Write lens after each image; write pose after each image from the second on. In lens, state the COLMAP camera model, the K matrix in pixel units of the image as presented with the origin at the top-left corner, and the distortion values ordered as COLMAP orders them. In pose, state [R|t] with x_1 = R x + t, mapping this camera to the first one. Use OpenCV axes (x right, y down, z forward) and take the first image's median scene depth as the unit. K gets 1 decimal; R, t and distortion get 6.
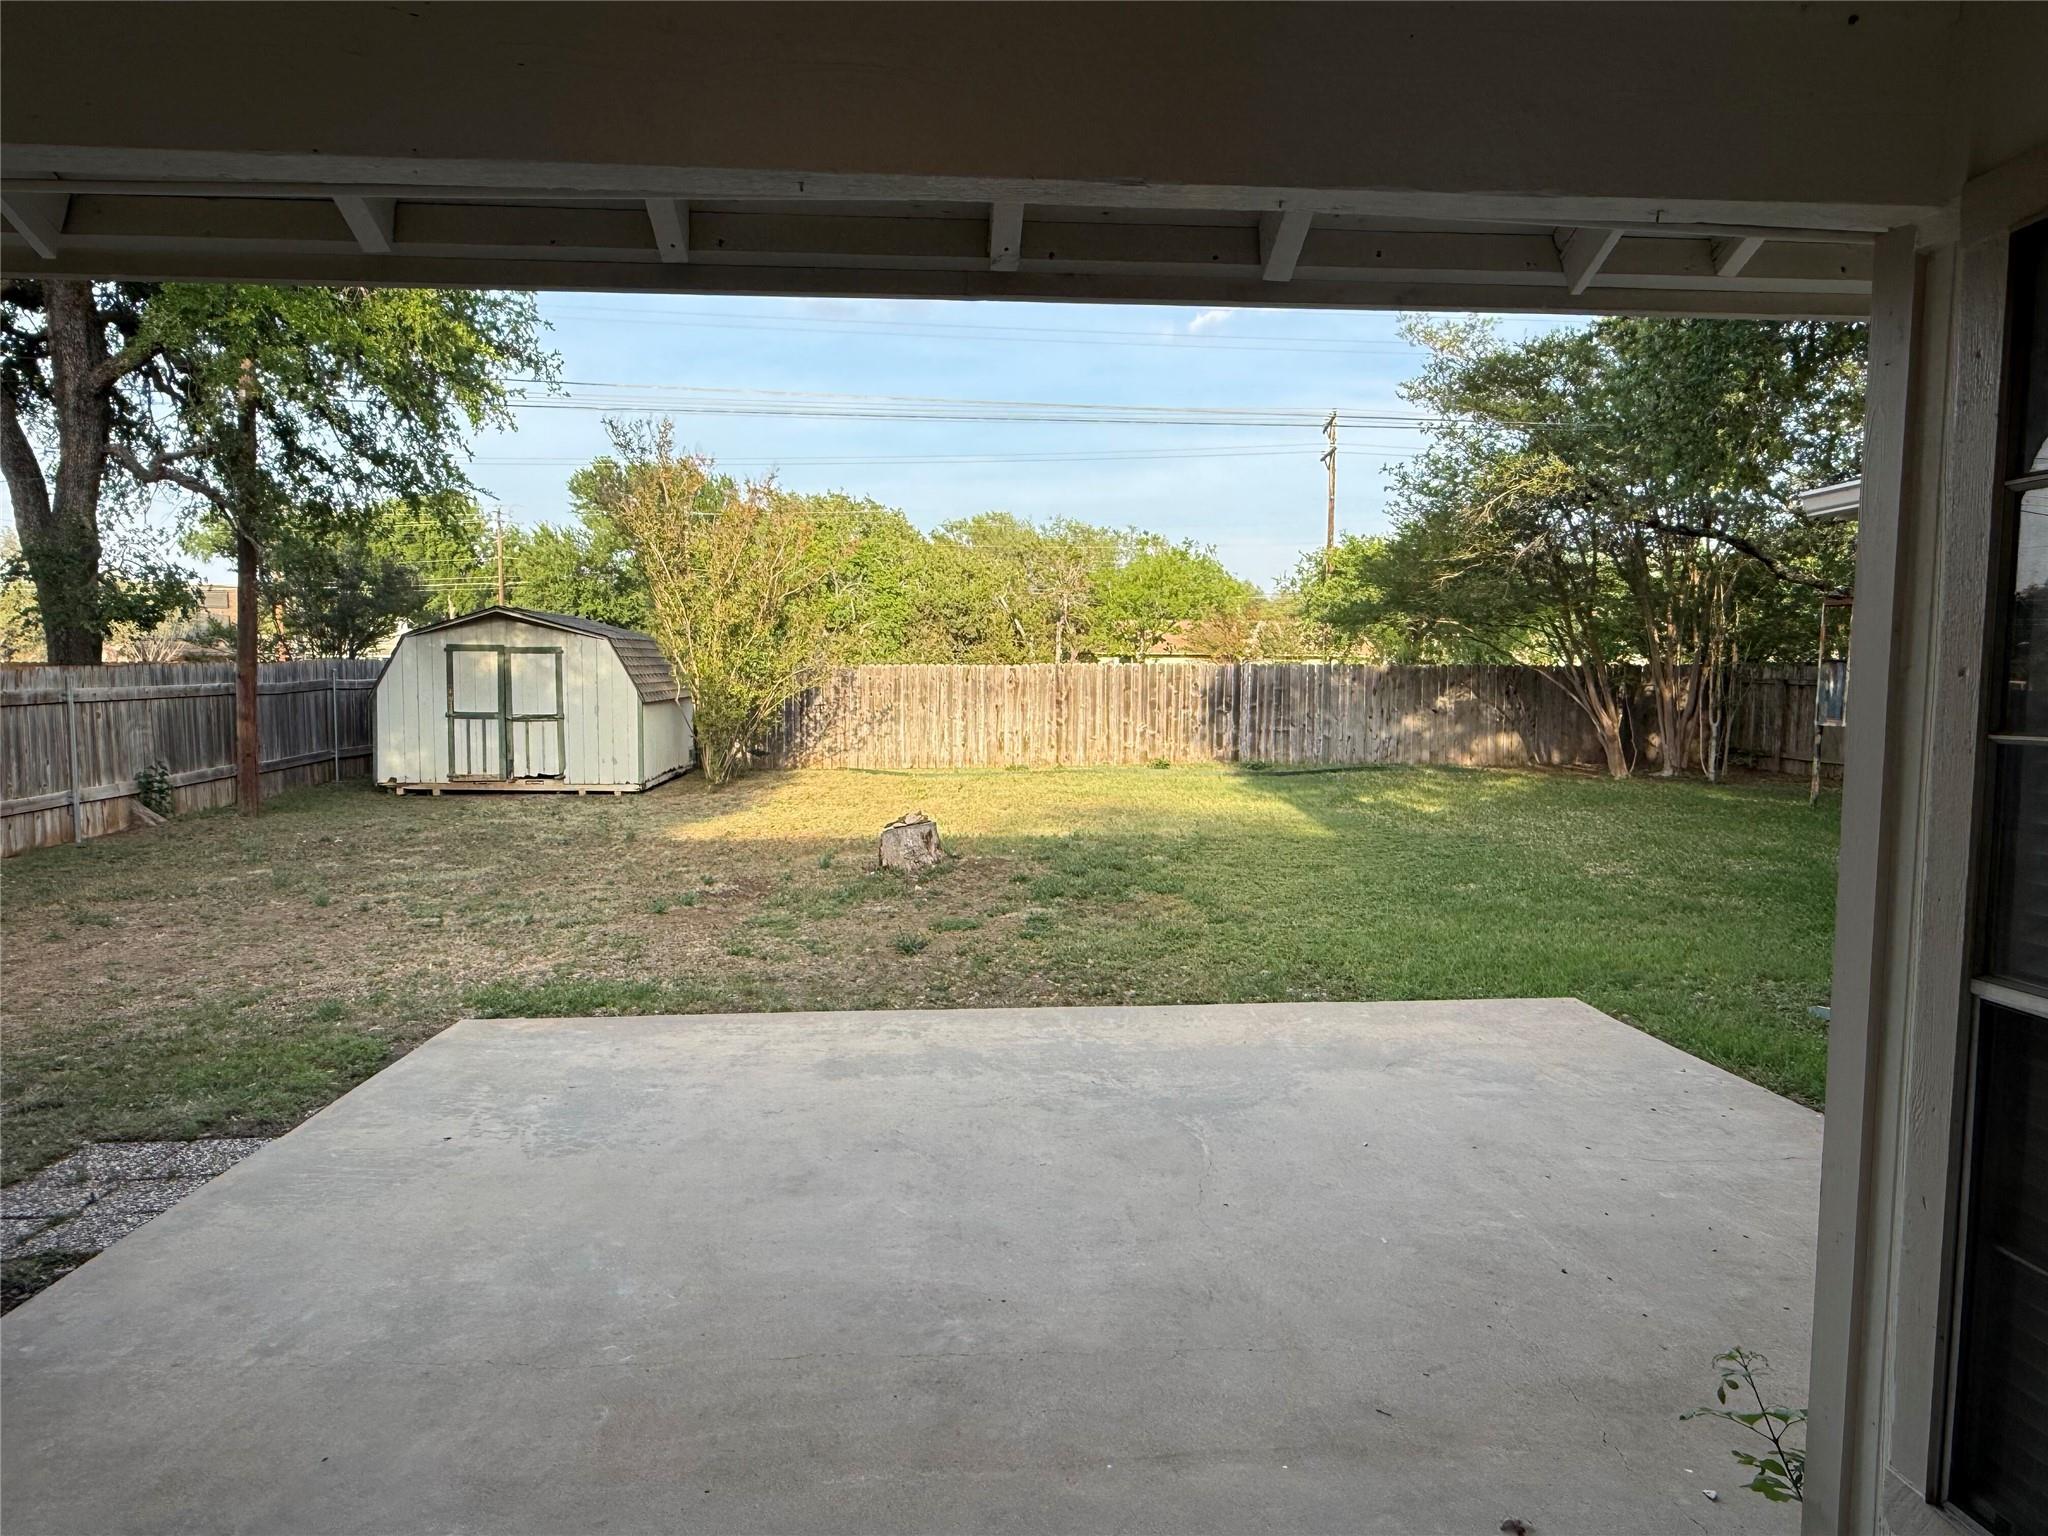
lens RADIAL K [[1384.5, 0, 1024.0], [0, 1384.5, 768.0], [0, 0, 1]] dist [0.002582, -0.000981]
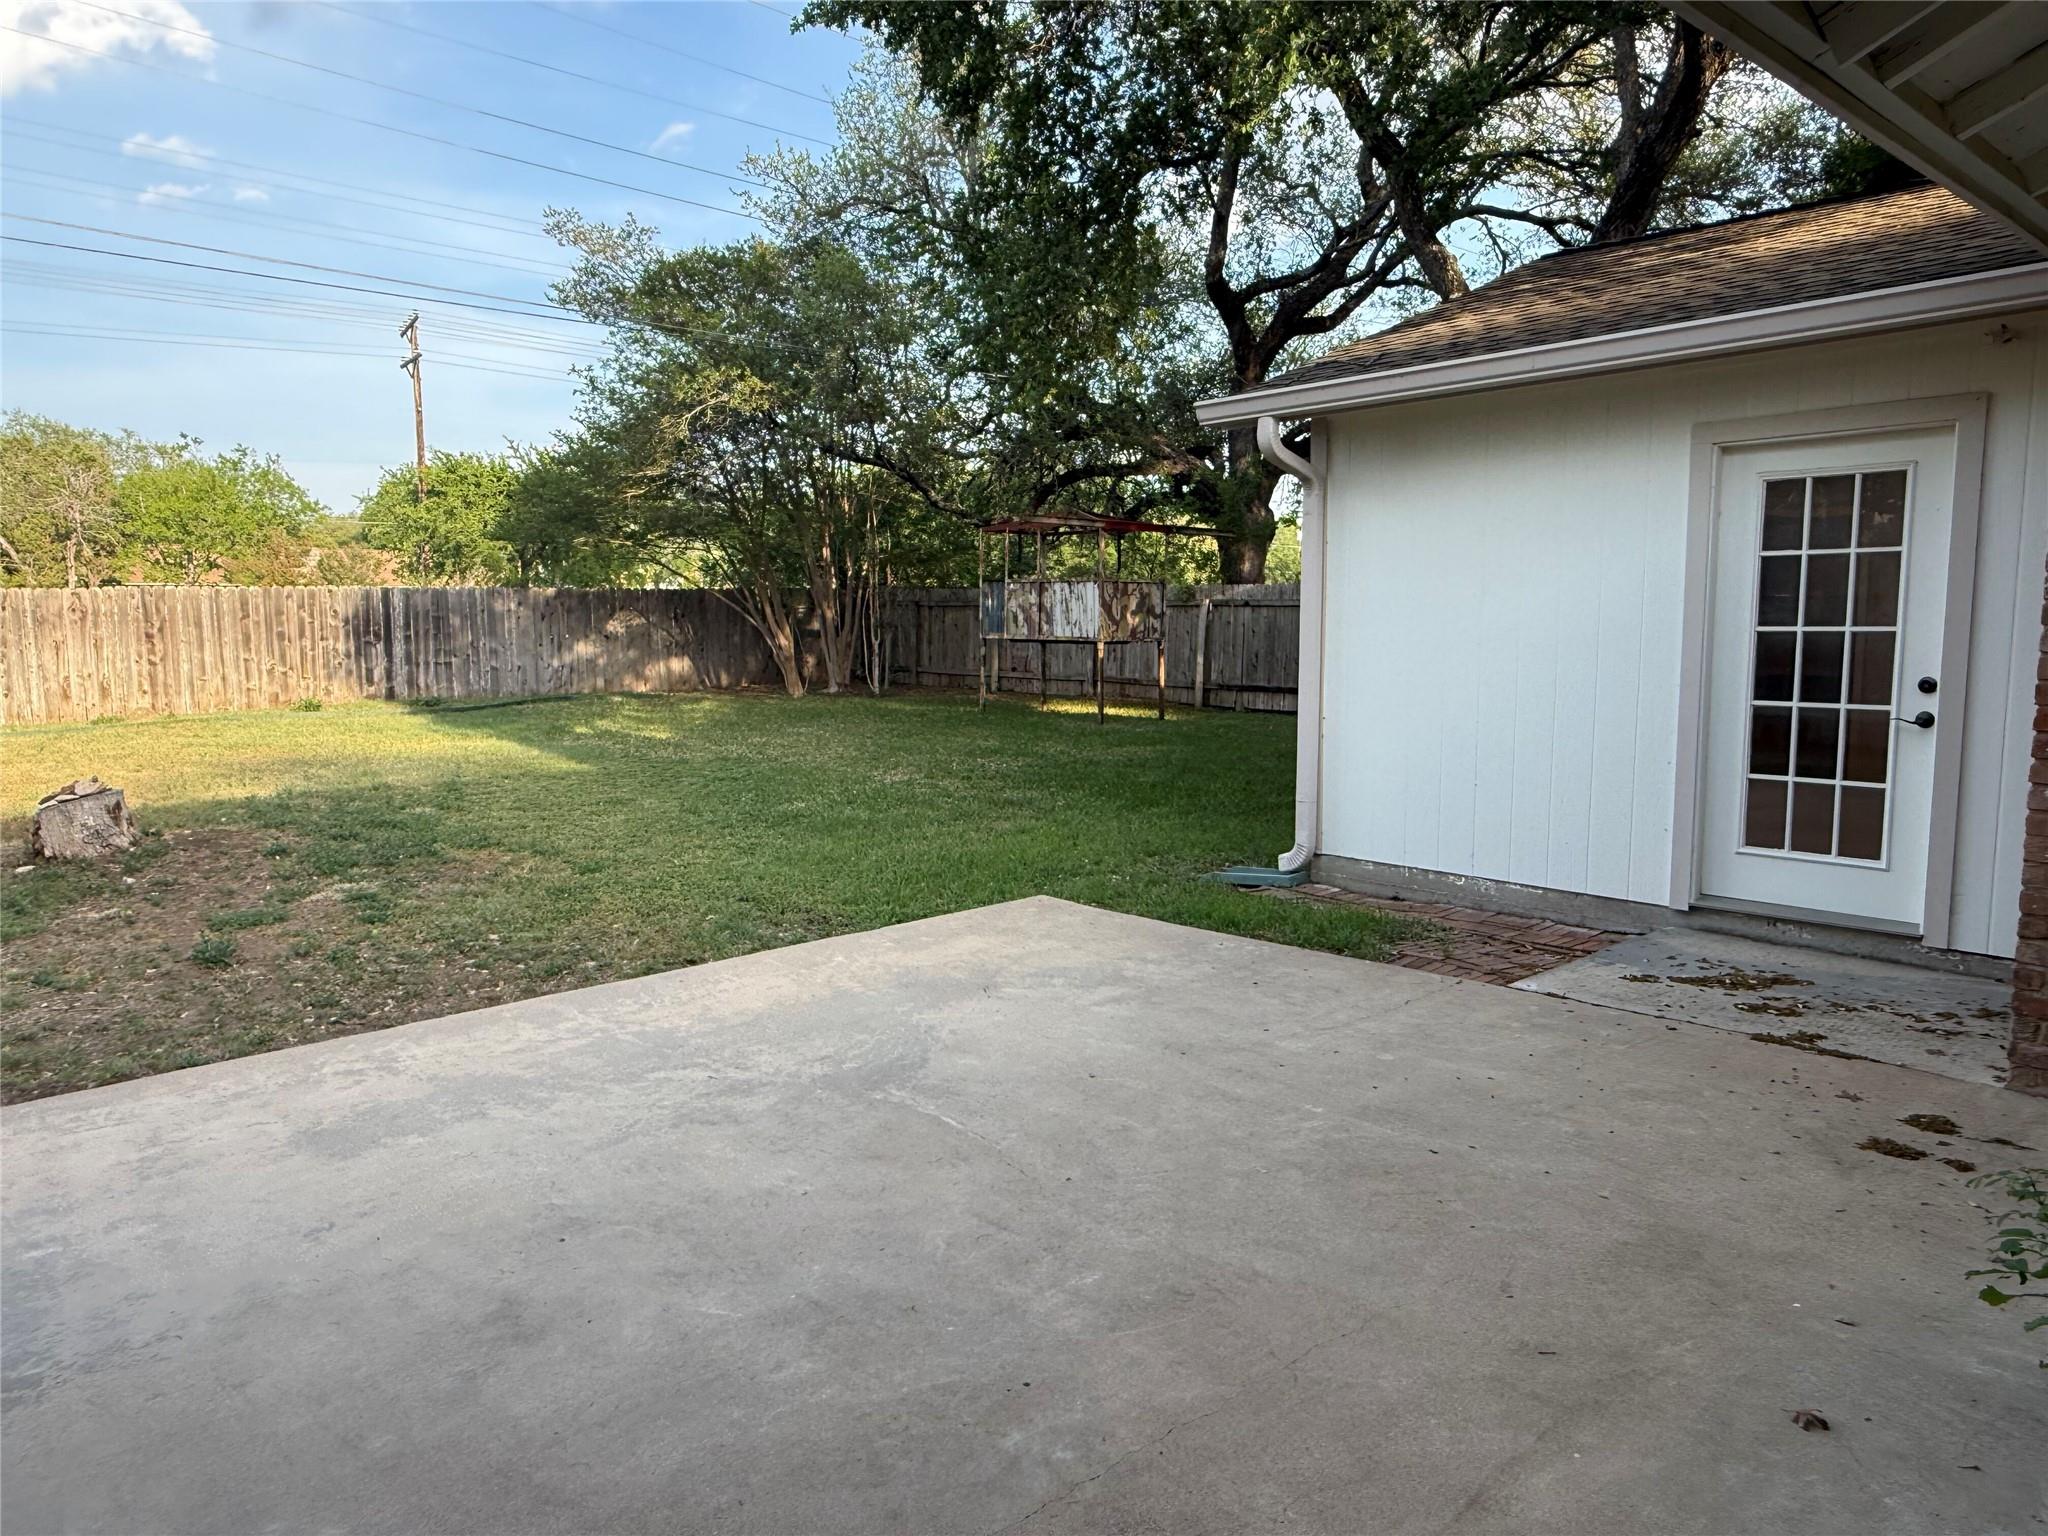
lens RADIAL K [[1376.0, 0, 1024.0], [0, 1376.0, 768.0], [0, 0, 1]] dist [-0.000799, 0.000457]
pose [[0.787515, -0.080547, 0.611010, -0.080974], [0.051506, 0.996556, 0.064987, 0.003129], [-0.614140, -0.019707, 0.788951, 0.082901]]
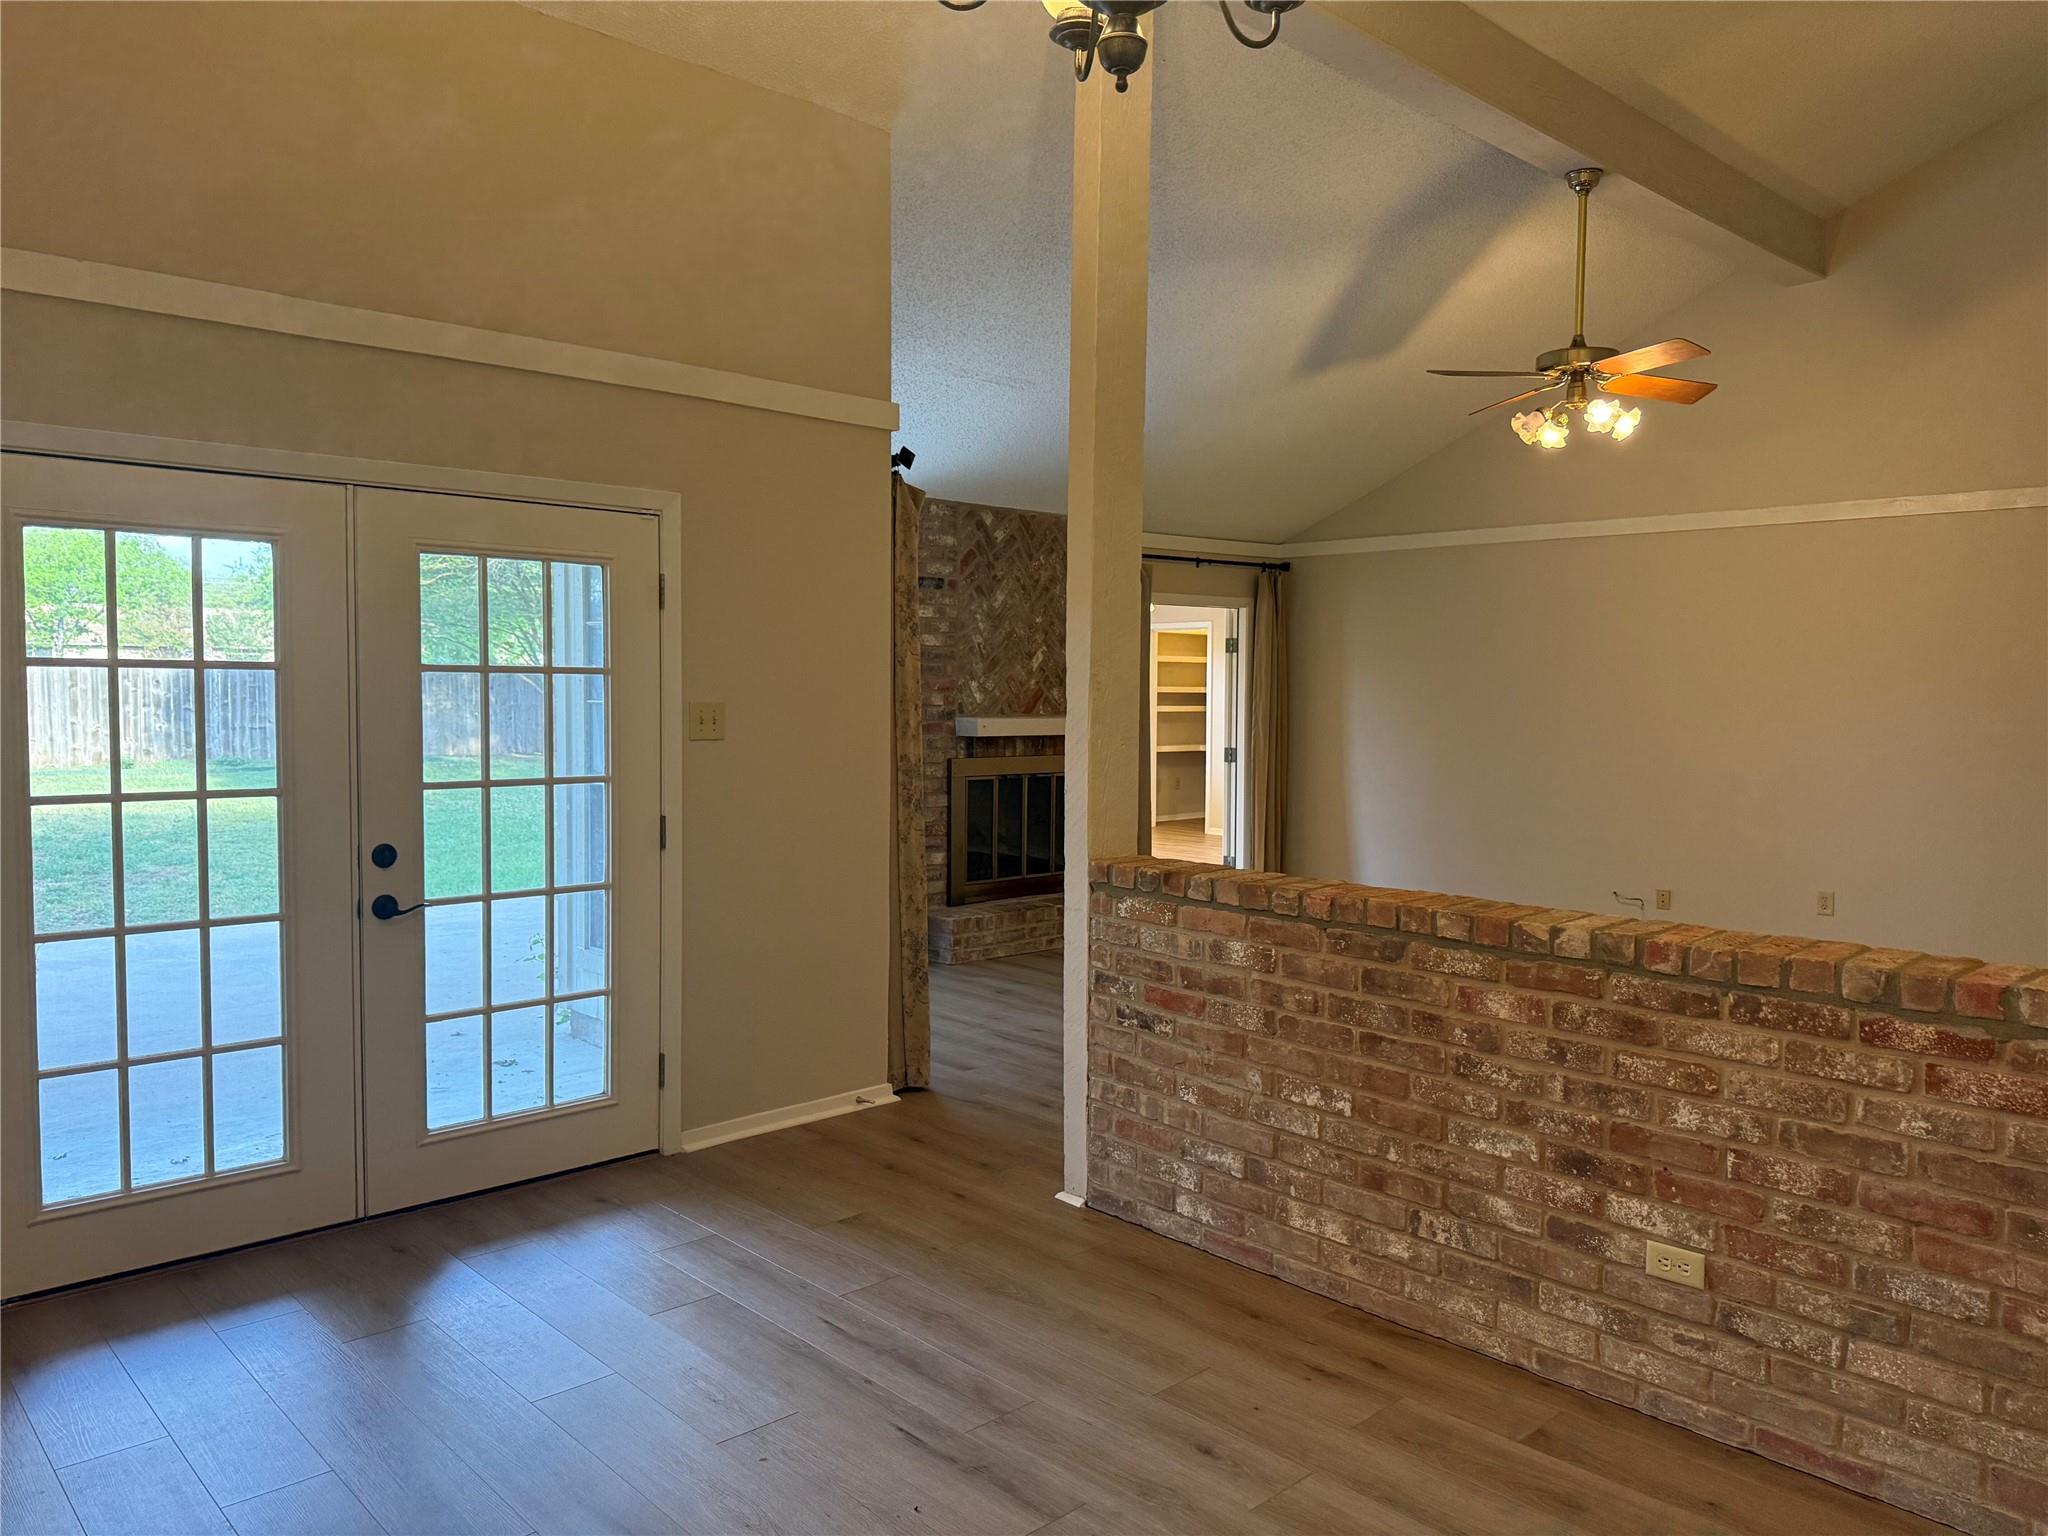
lens RADIAL K [[1471.0, 0, 1024.0], [0, 1471.0, 768.0], [0, 0, 1]] dist [0.010518, -0.008639]
pose [[0.778305, -0.038322, 0.626715, -0.062555], [0.038483, 0.999171, 0.013306, 0.011375], [-0.626705, 0.013762, 0.779135, -0.212227]]
